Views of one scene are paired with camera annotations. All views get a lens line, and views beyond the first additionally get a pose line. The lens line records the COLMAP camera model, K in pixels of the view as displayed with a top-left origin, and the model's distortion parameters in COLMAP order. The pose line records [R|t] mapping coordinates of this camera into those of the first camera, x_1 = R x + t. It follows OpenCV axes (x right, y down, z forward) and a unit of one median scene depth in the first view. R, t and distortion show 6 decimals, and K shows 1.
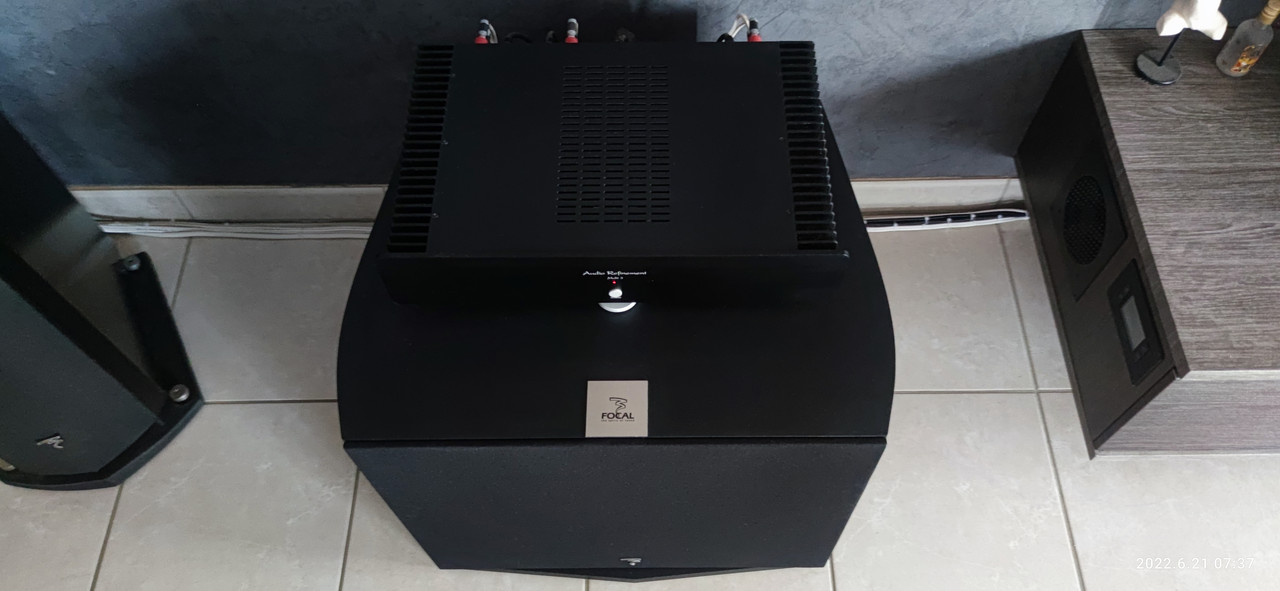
lens RADIAL K [[933.3, 0, 642.8], [0, 933.3, 293.9], [0, 0, 1]] dist [0.041660, -0.047798]
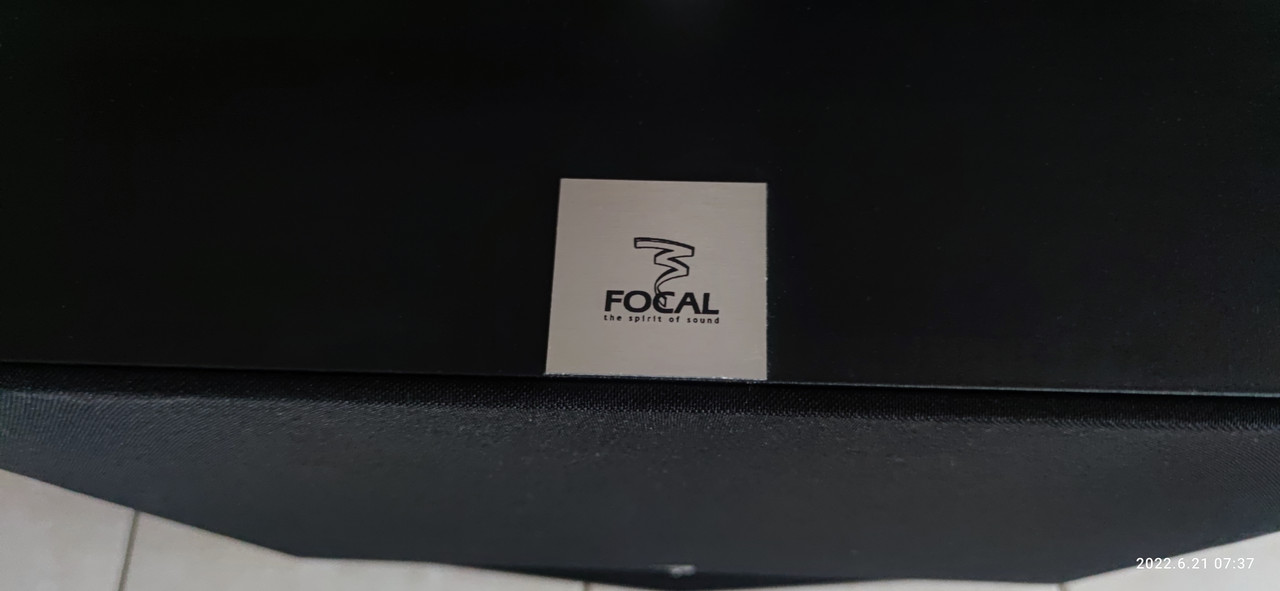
lens RADIAL K [[933.3, 0, 641.7], [0, 933.3, 295.5], [0, 0, 1]] dist [0.041660, -0.047798]
pose [[0.999200, 0.027947, -0.028602, -0.024716], [-0.022631, 0.984885, 0.171727, 0.079804], [0.032969, -0.170942, 0.984729, 0.720326]]
